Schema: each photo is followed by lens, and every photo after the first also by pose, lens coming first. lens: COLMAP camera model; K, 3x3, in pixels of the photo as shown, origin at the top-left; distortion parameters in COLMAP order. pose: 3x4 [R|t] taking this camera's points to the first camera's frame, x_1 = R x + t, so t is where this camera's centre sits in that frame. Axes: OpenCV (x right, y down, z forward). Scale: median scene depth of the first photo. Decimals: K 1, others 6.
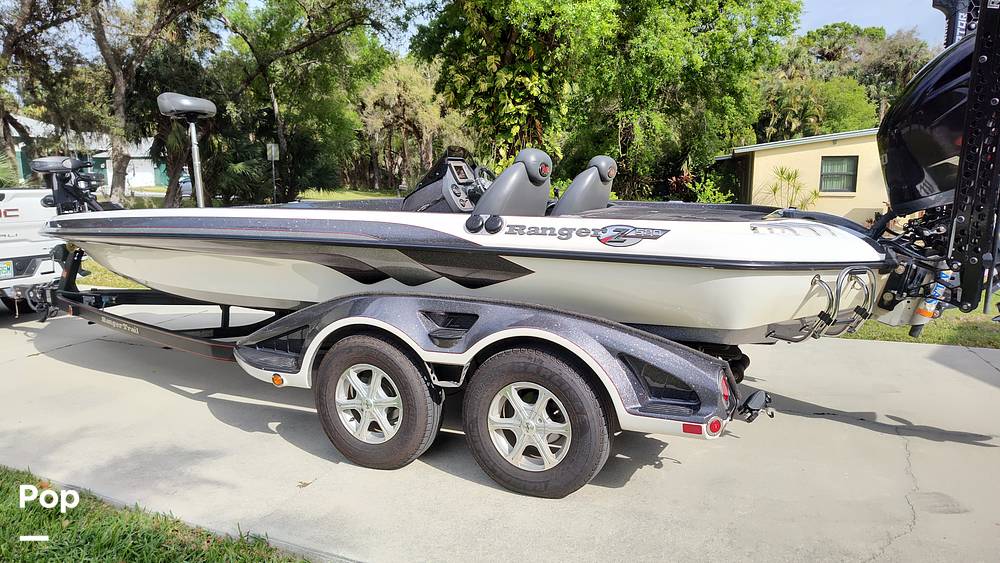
lens RADIAL K [[711.5, 0, 498.5], [0, 711.5, 277.2], [0, 0, 1]] dist [0.036433, -0.047758]
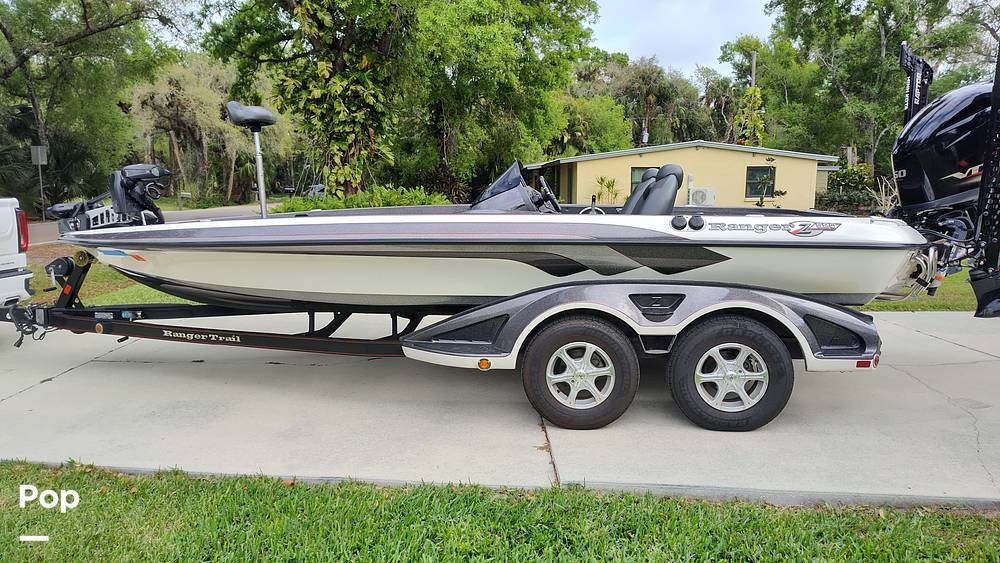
lens RADIAL K [[705.7, 0, 500.0], [0, 705.7, 281.5], [0, 0, 1]] dist [0.055404, -0.100290]
pose [[0.944381, -0.043267, 0.325995, -0.128276], [0.044122, 0.999015, 0.004775, 0.001578], [-0.325881, 0.009875, 0.945359, -0.015047]]
